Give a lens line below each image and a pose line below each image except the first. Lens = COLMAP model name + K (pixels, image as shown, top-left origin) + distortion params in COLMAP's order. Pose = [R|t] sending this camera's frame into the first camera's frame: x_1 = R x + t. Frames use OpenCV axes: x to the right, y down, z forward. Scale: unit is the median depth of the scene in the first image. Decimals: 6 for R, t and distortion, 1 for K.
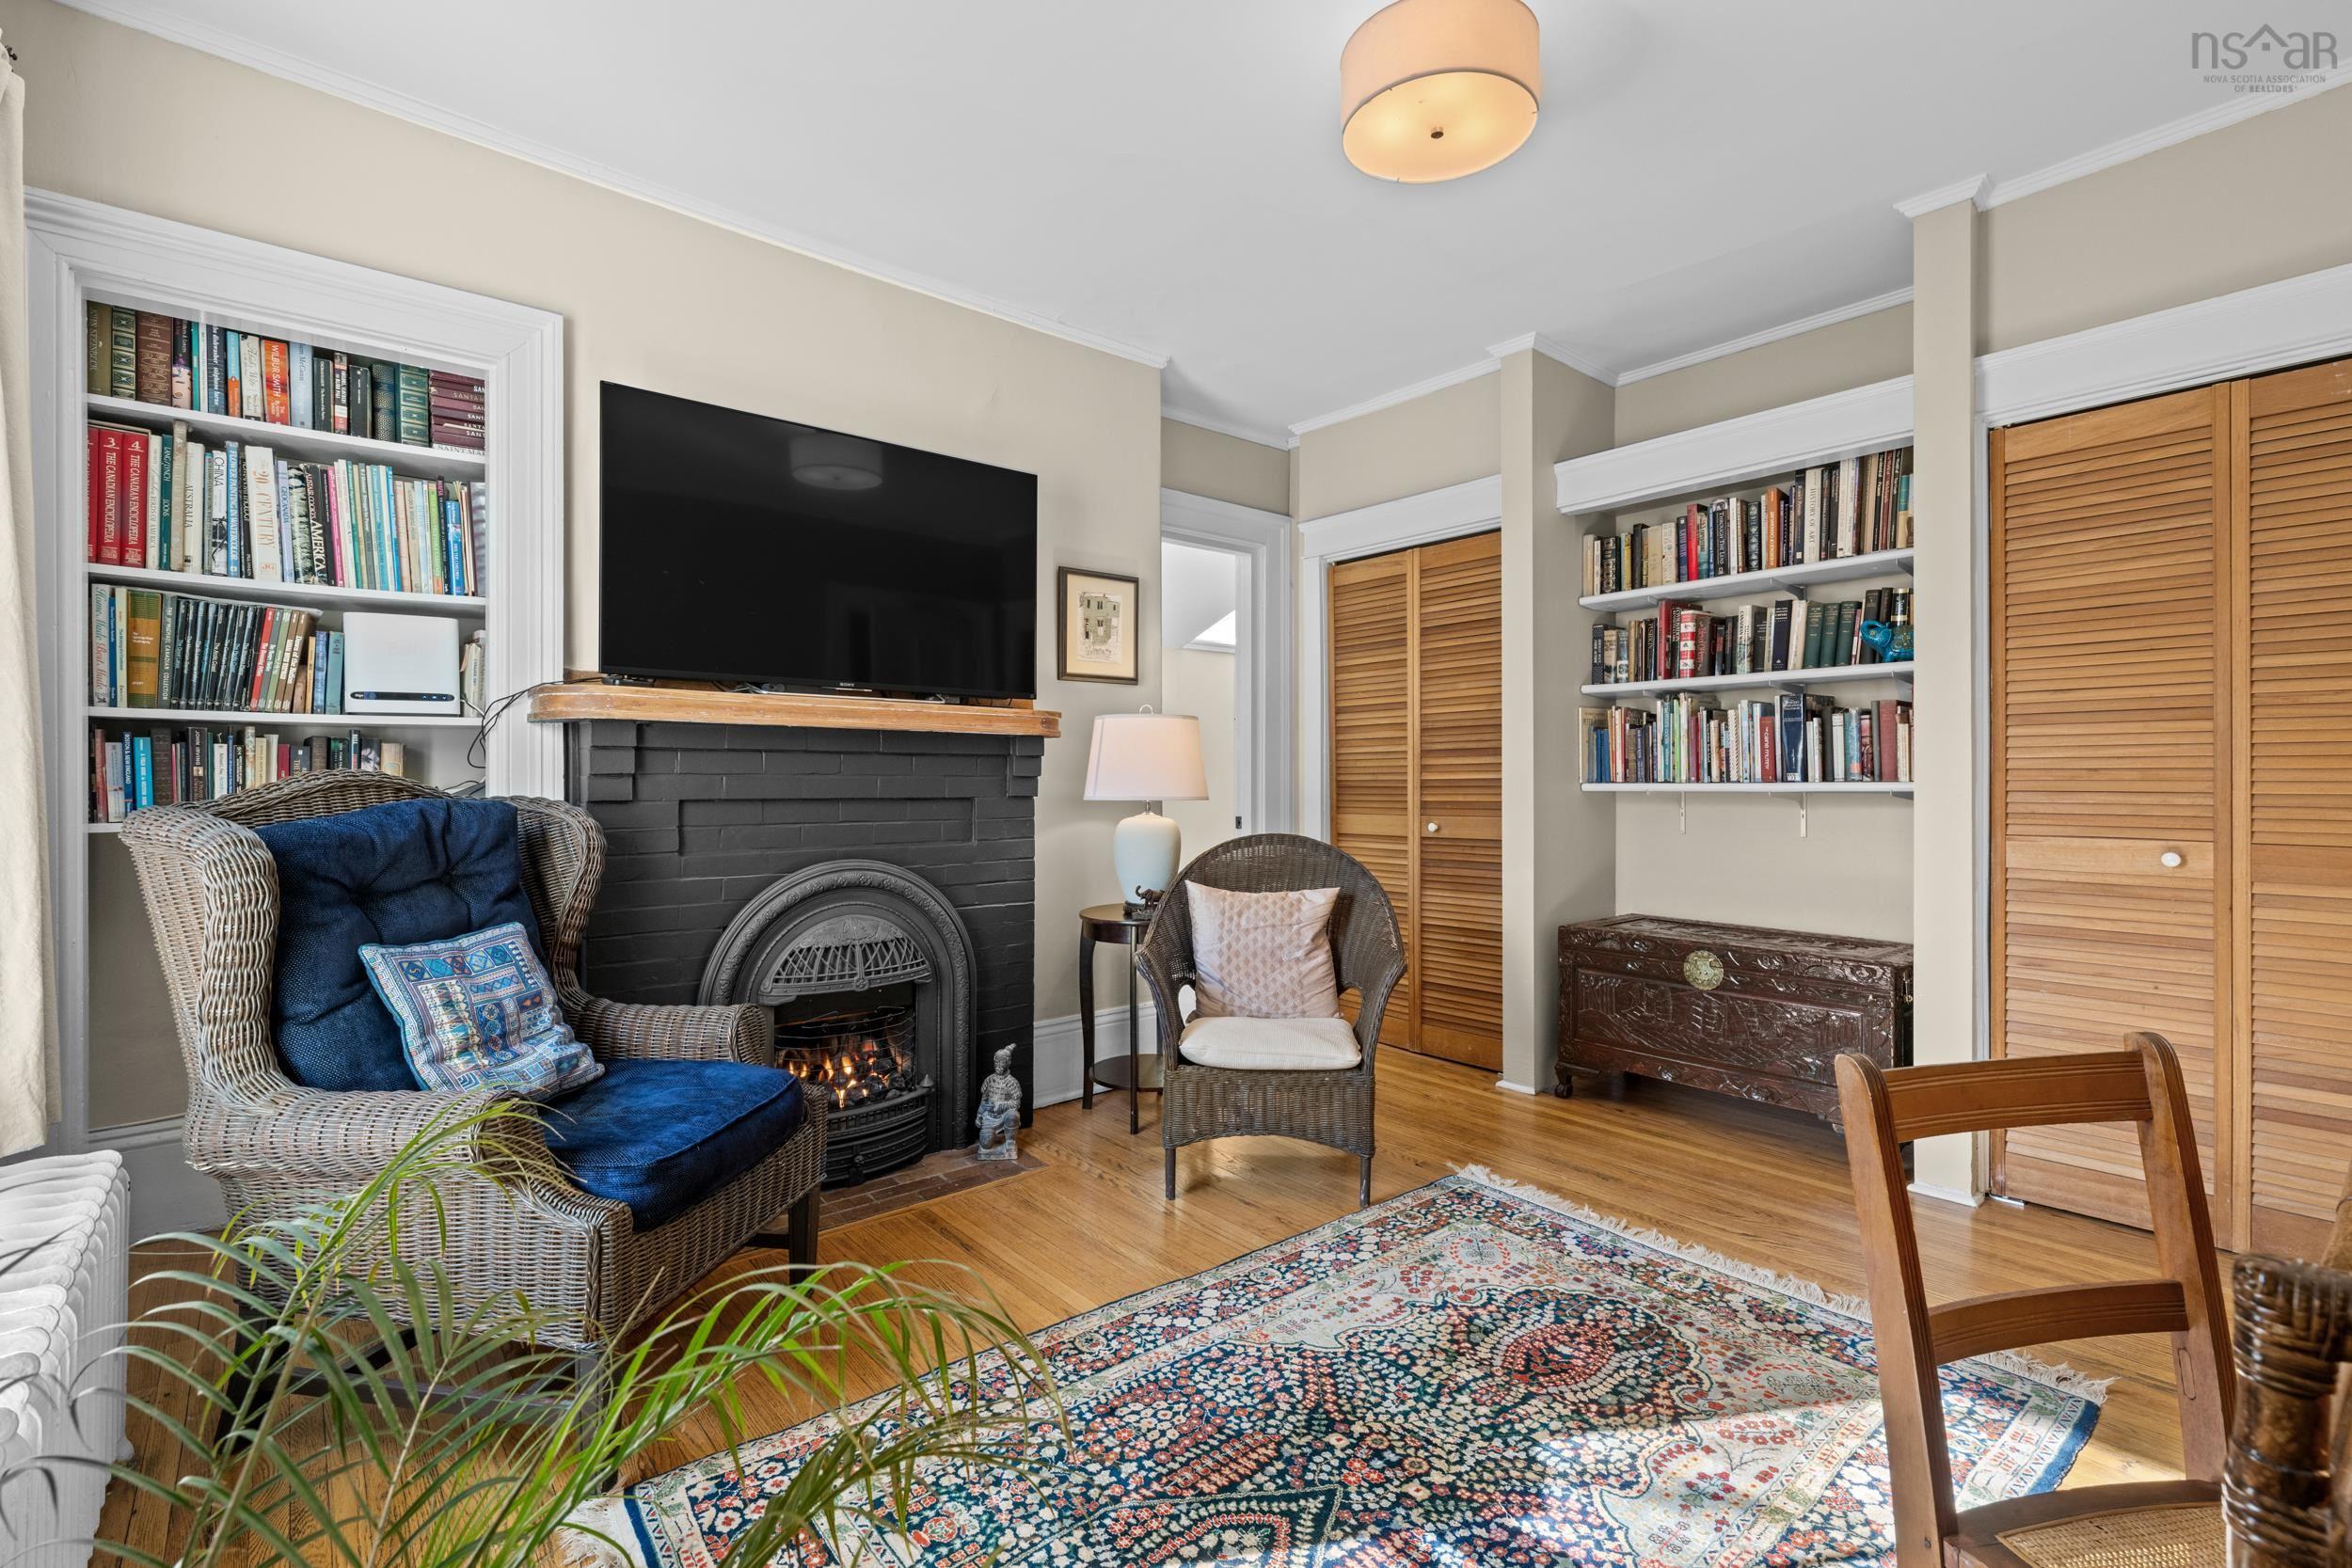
lens RADIAL K [[1056.9, 0, 1178.6], [0, 1056.9, 775.2], [0, 0, 1]] dist [0.007566, -0.001548]
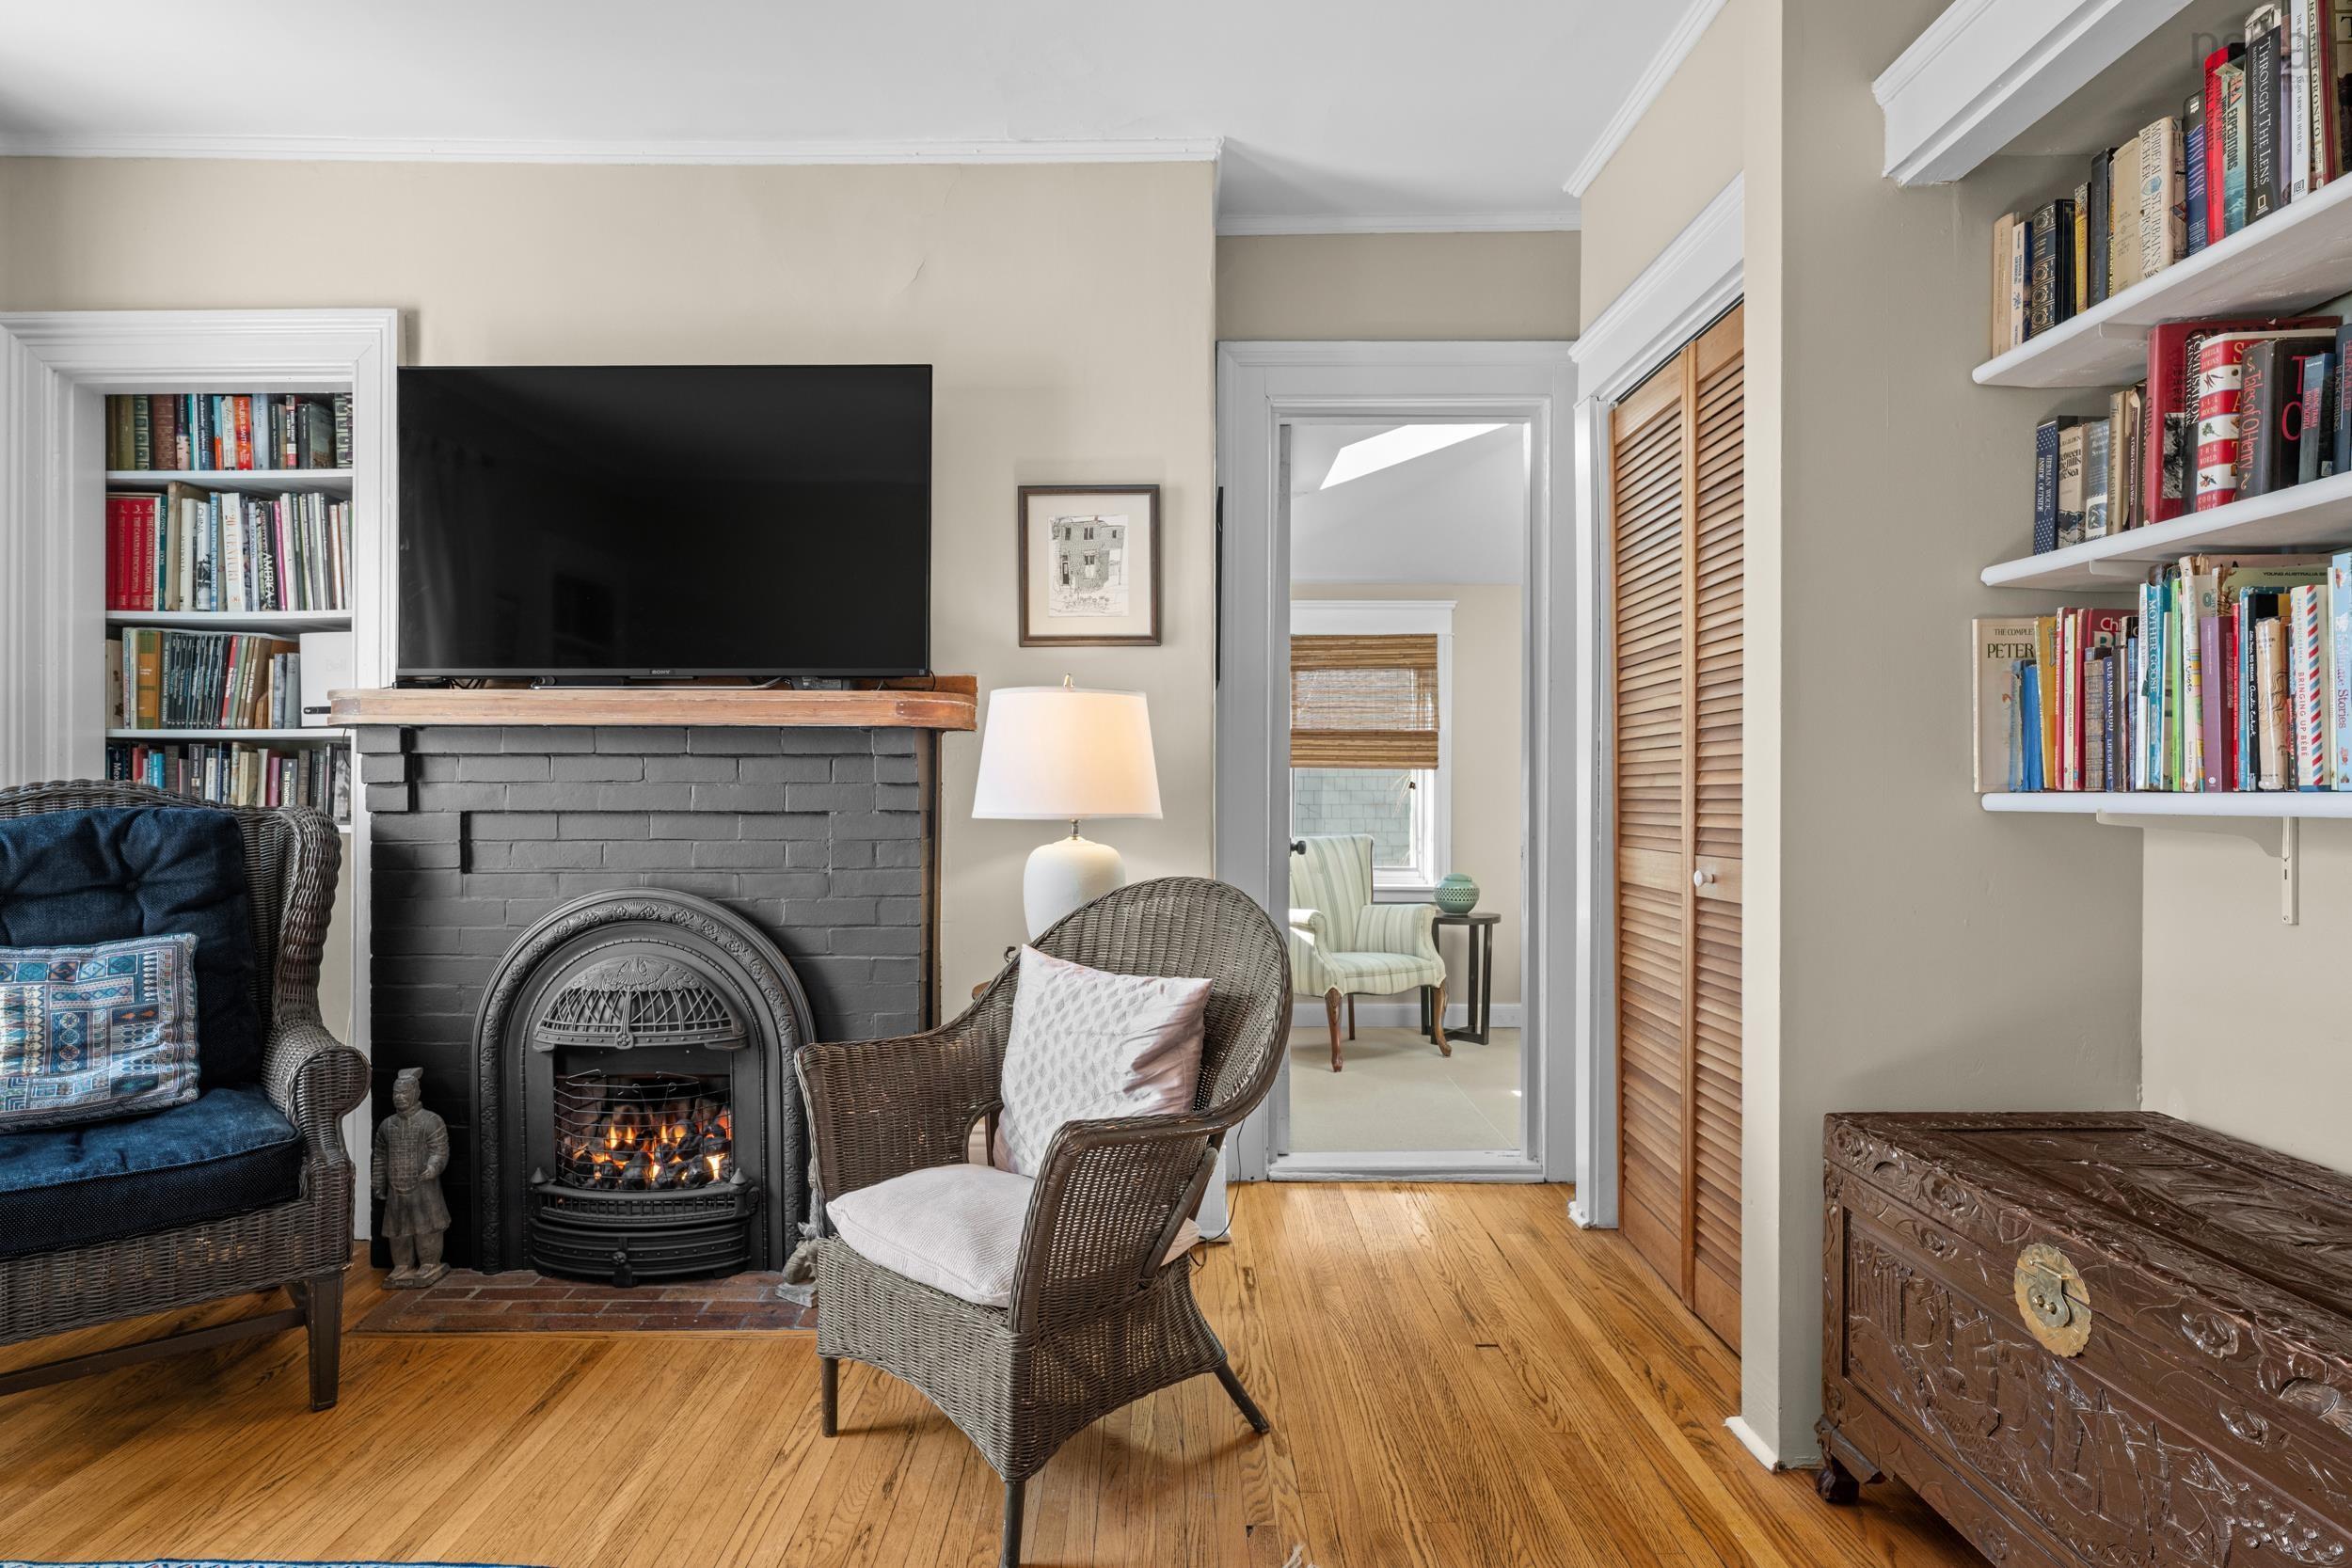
lens RADIAL K [[1232.4, 0, 1154.5], [0, 1232.4, 786.4], [0, 0, 1]] dist [0.001689, -0.000268]
pose [[0.763775, -0.003500, -0.645473, 0.721757], [0.004808, 0.999988, 0.000267, 0.005413], [0.645465, -0.003308, 0.763783, 0.632122]]
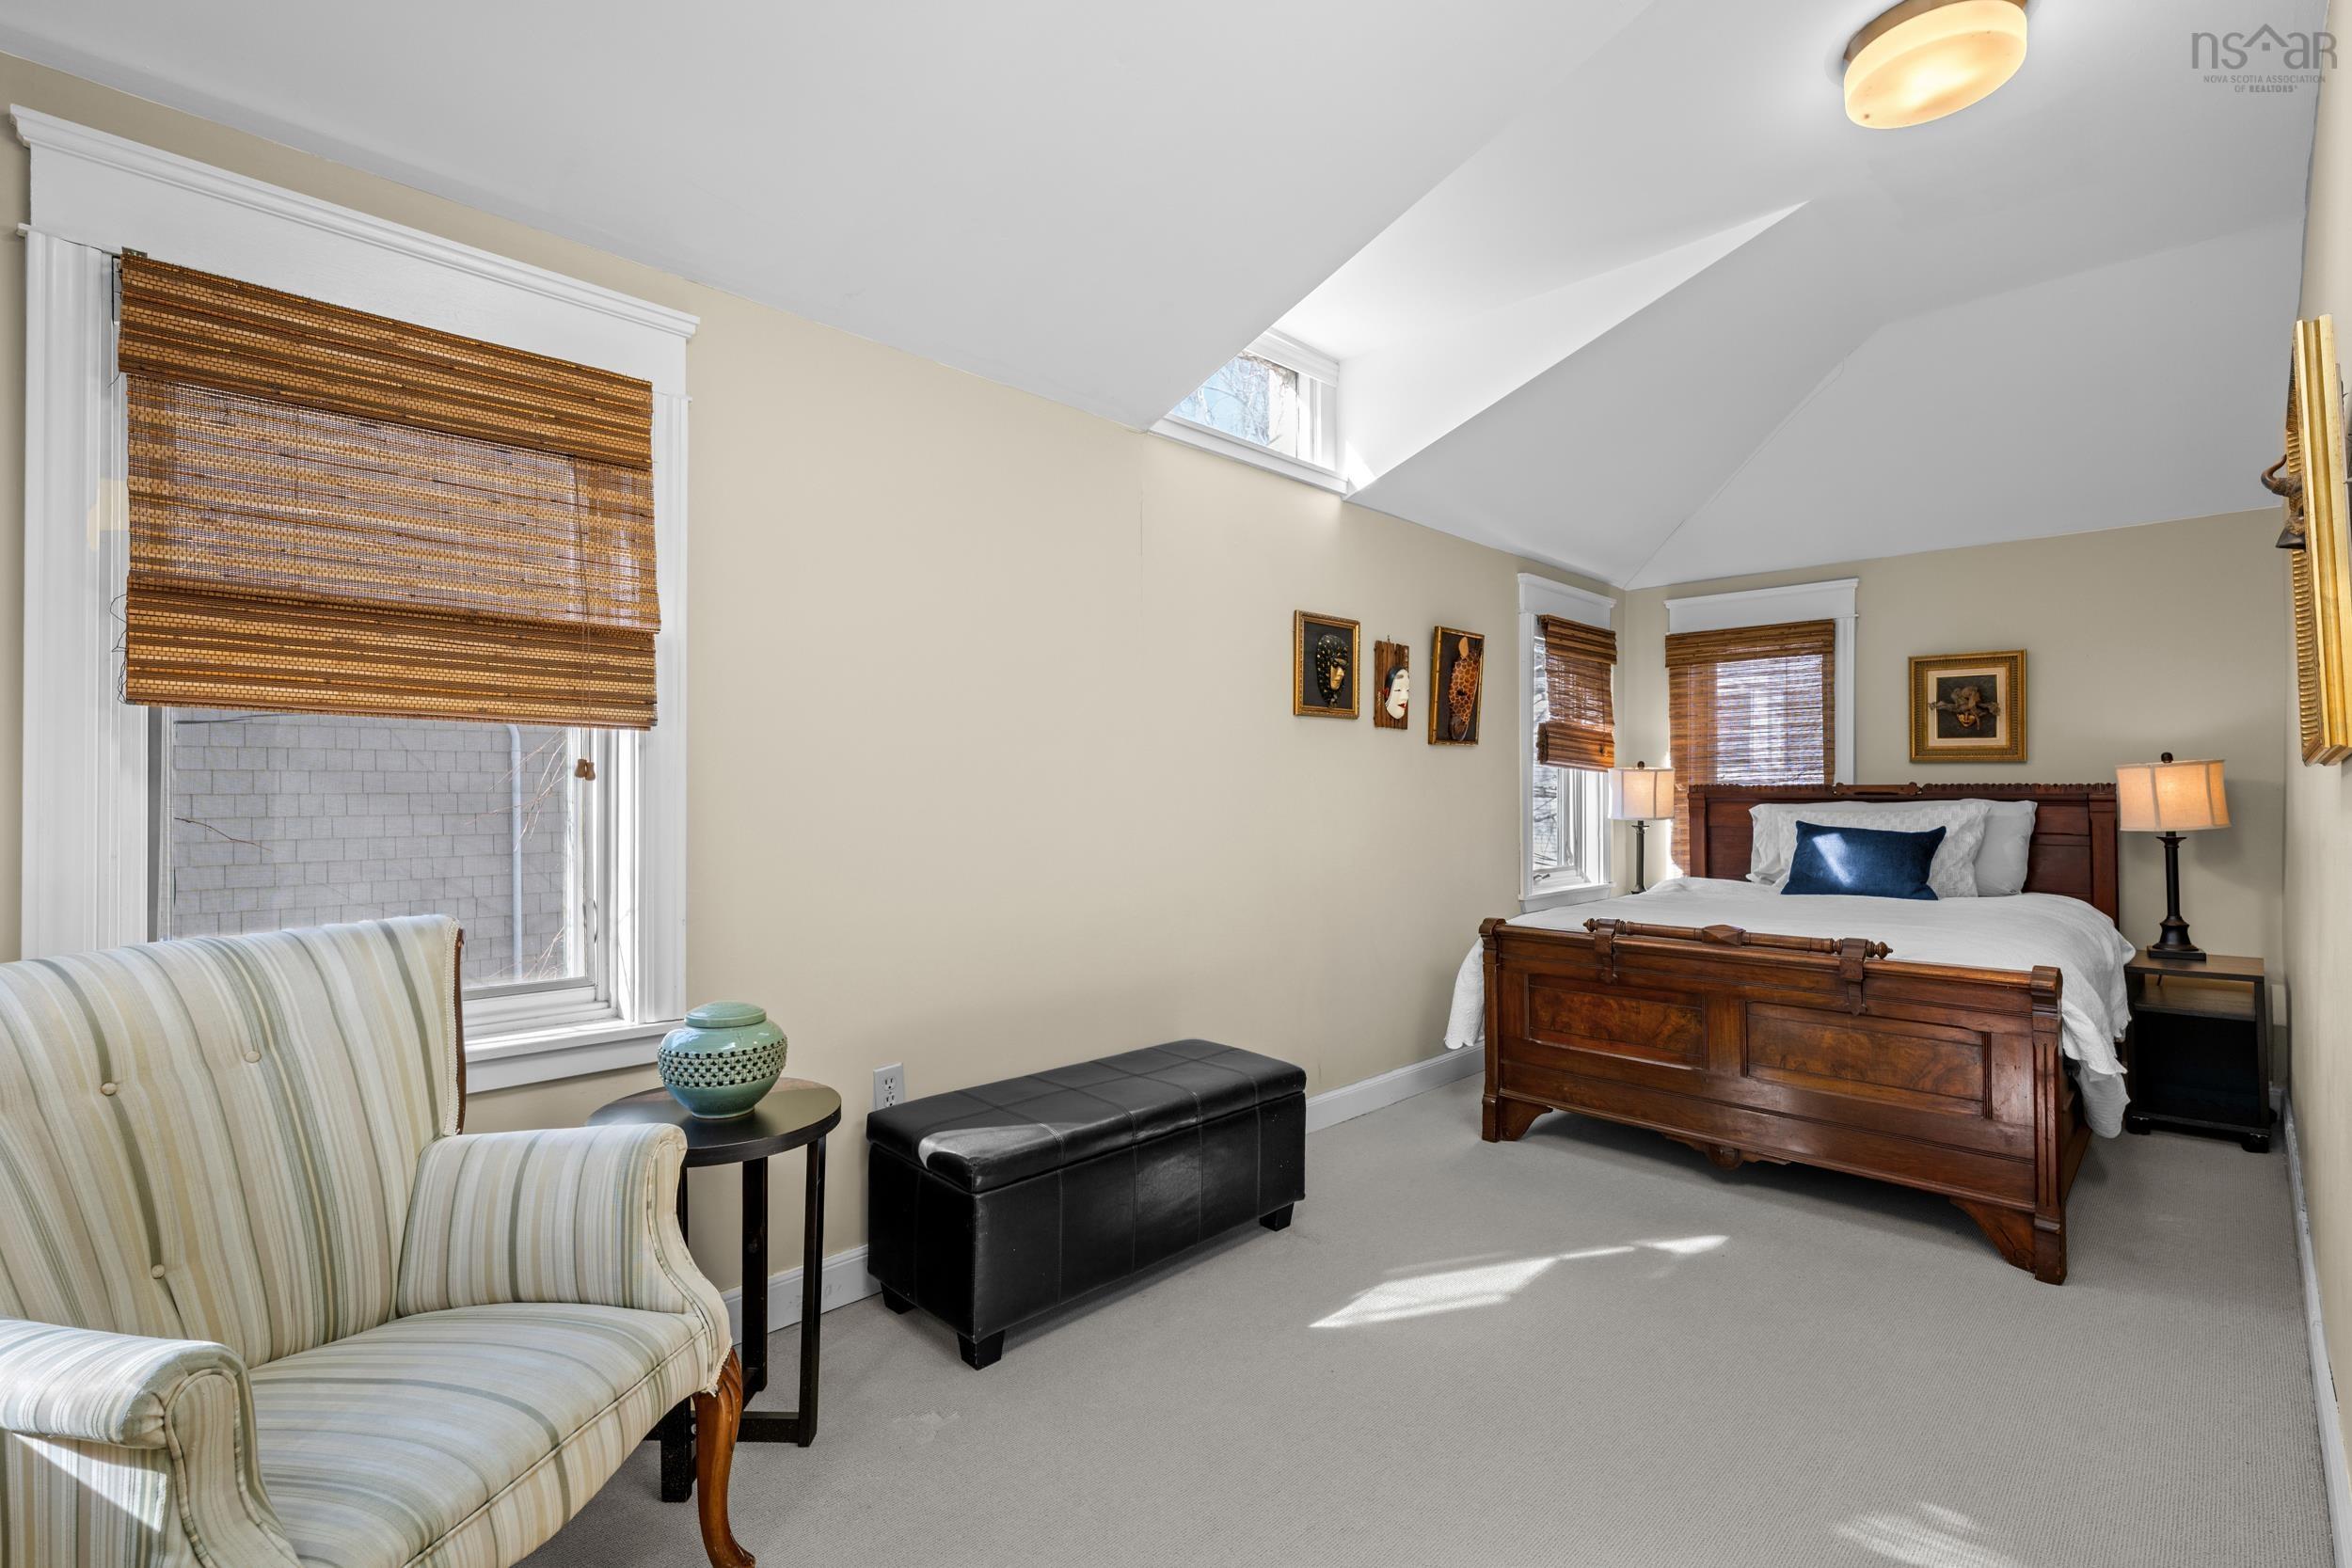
lens RADIAL K [[1056.9, 0, 1163.3], [0, 1056.9, 794.7], [0, 0, 1]] dist [0.007566, -0.001548]
pose [[0.995691, 0.005435, 0.092571, -0.063190], [-0.007376, 0.999760, 0.020629, 0.006400], [-0.092437, -0.021223, 0.995492, 1.929953]]
